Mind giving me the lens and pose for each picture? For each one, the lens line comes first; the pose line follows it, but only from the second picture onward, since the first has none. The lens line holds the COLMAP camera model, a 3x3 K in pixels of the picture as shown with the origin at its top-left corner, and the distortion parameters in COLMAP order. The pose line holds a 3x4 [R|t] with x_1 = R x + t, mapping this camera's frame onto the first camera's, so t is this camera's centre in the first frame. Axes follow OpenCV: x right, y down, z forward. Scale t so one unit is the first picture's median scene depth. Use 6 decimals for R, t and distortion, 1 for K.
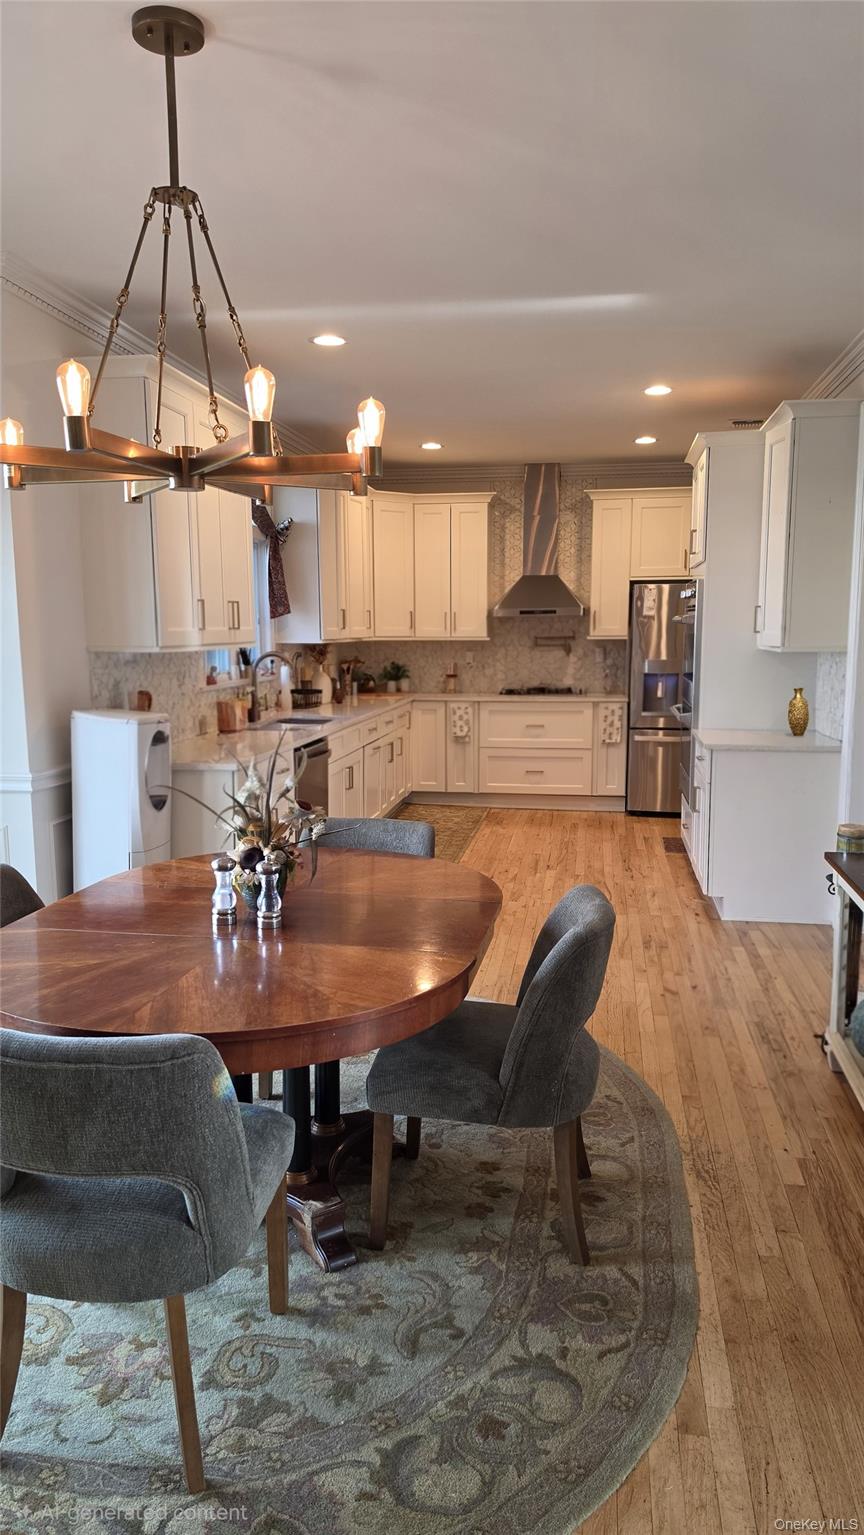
lens RADIAL K [[1048.2, 0, 432.0], [0, 1048.2, 767.5], [0, 0, 1]] dist [0.082469, -0.104827]
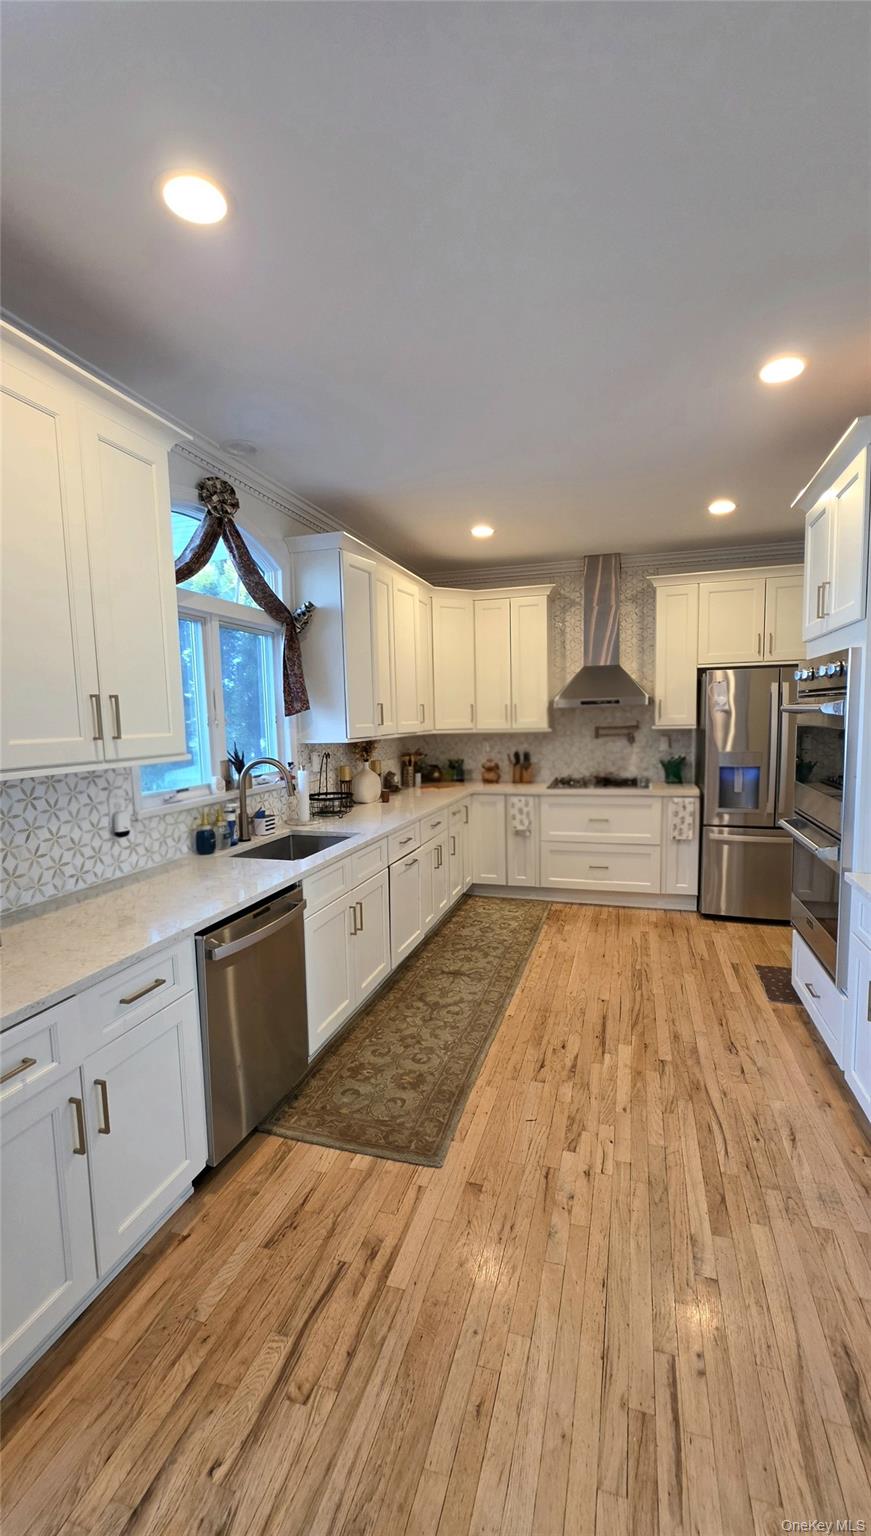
lens RADIAL K [[669.2, 0, 435.5], [0, 669.2, 768.0], [0, 0, 1]] dist [-0.001068, -0.000073]
pose [[0.990481, -0.006909, -0.137477, 0.105034], [-0.000256, 0.998645, -0.052033, -0.165477], [0.137650, 0.051573, 0.989137, 1.113753]]
